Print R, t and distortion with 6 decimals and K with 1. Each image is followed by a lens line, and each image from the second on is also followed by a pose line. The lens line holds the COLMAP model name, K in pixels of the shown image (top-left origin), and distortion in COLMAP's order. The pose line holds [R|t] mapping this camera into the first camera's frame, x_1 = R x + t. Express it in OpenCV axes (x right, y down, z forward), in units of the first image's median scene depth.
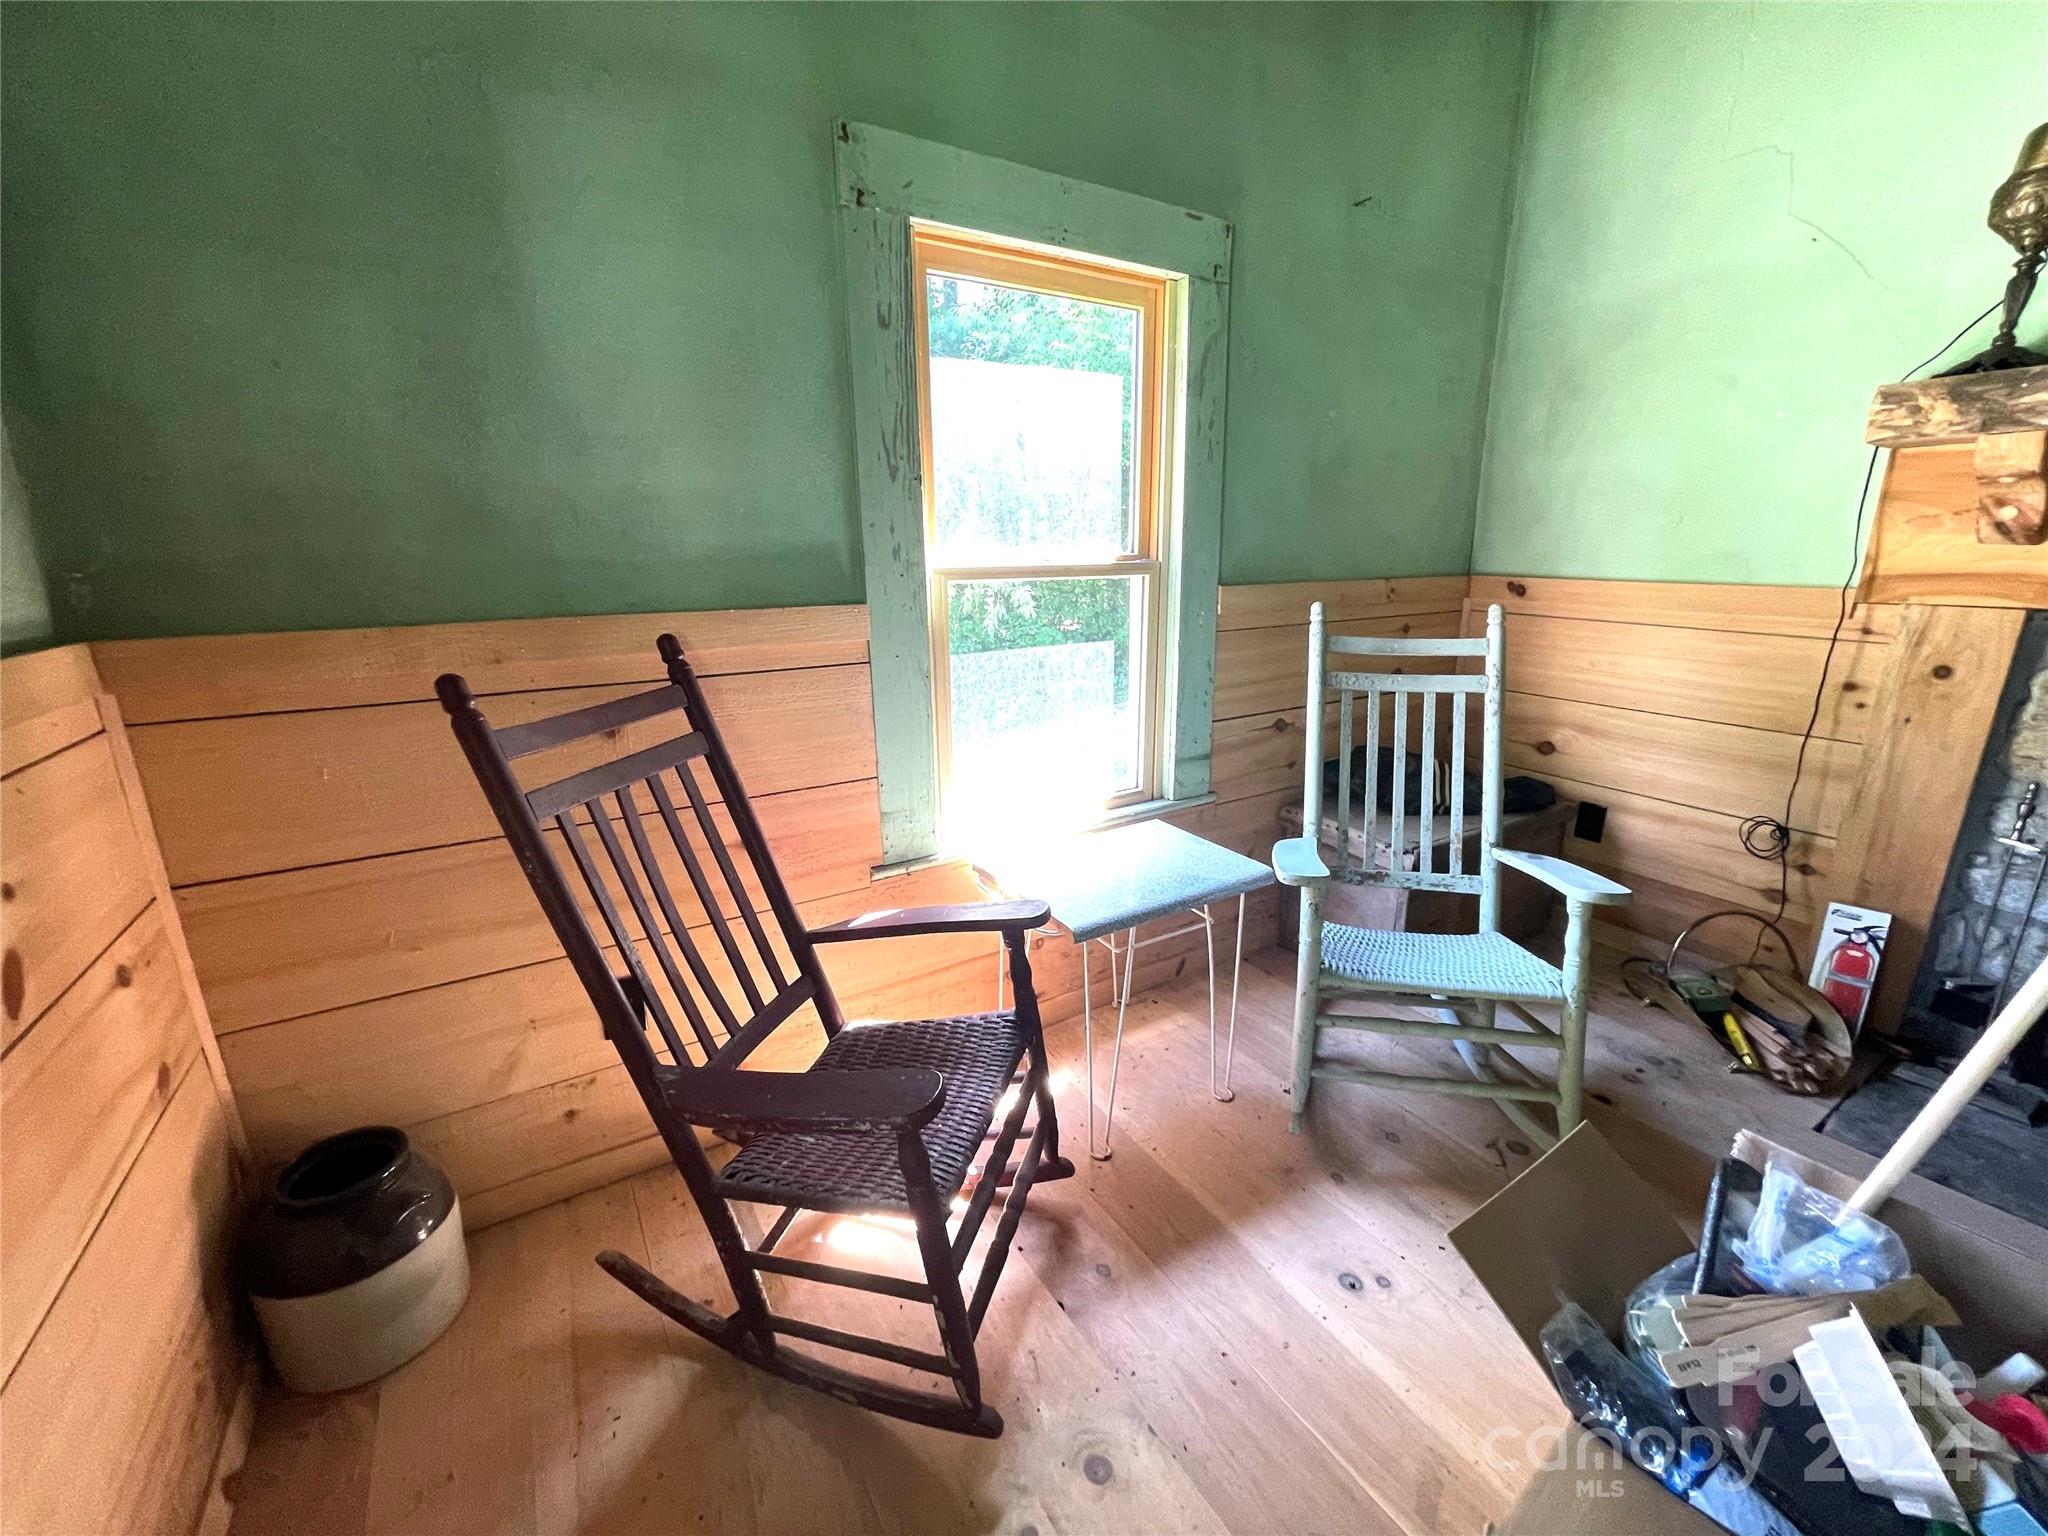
lens RADIAL K [[827.1, 0, 1017.5], [0, 827.1, 766.7], [0, 0, 1]] dist [-0.012261, 0.000493]
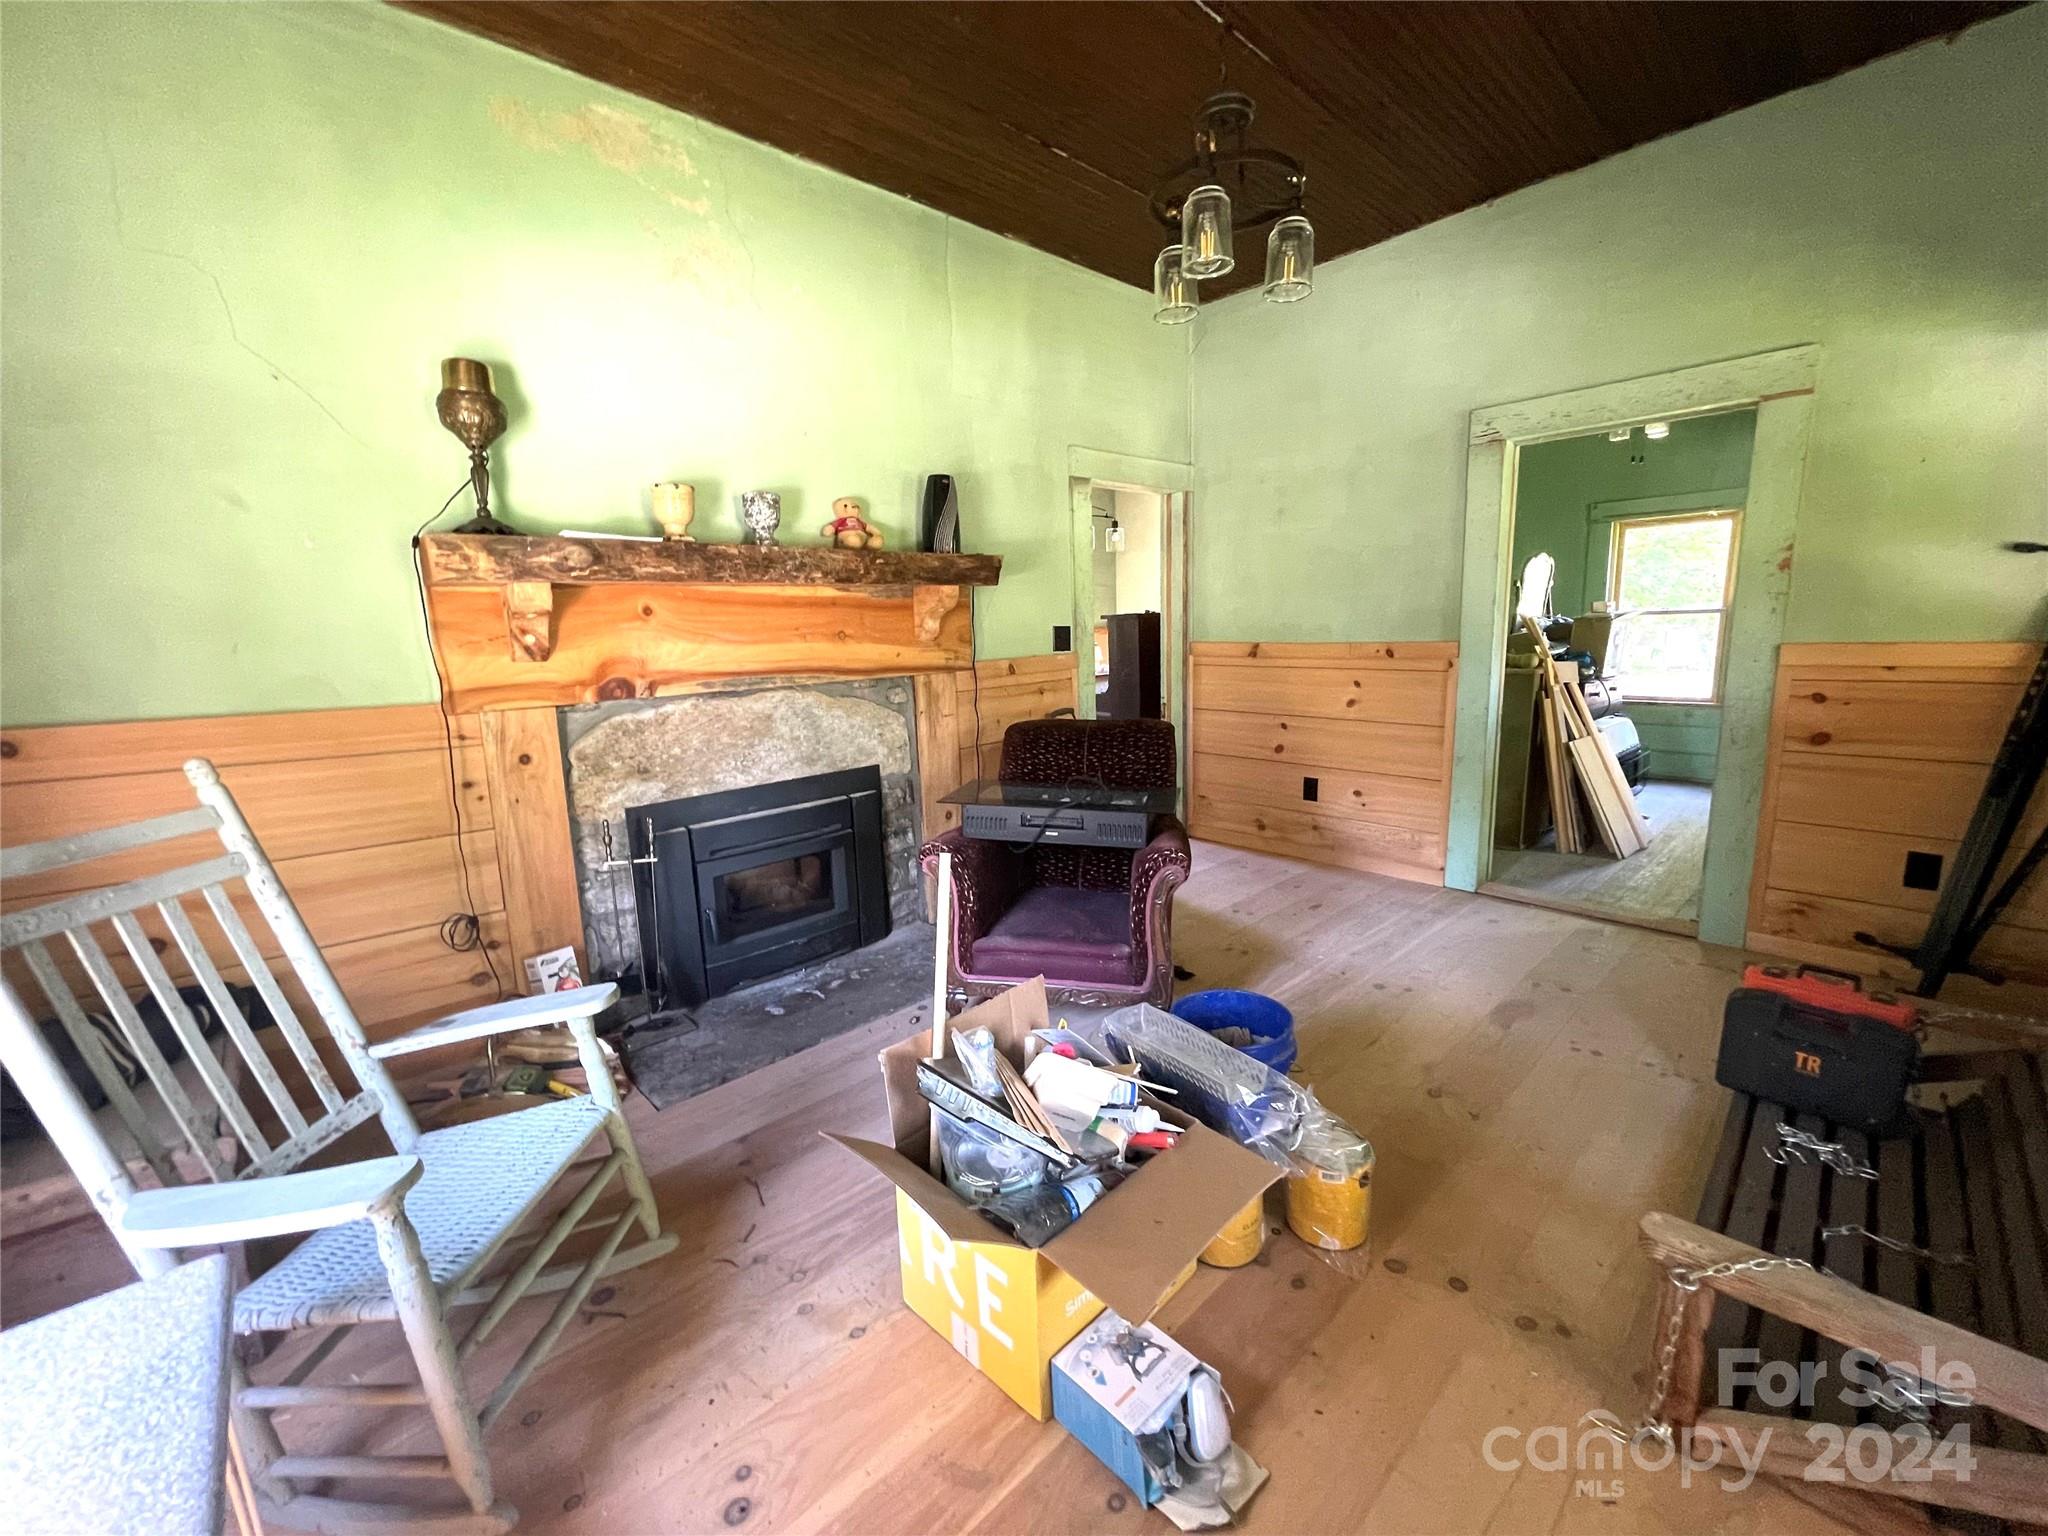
lens RADIAL K [[827.1, 0, 1015.9], [0, 827.1, 767.1], [0, 0, 1]] dist [-0.012261, 0.000493]
pose [[-0.200753, -0.138438, 0.969811, -0.276402], [0.281251, 0.940144, 0.192423, -0.134825], [-0.938401, 0.311390, -0.149801, 0.463779]]
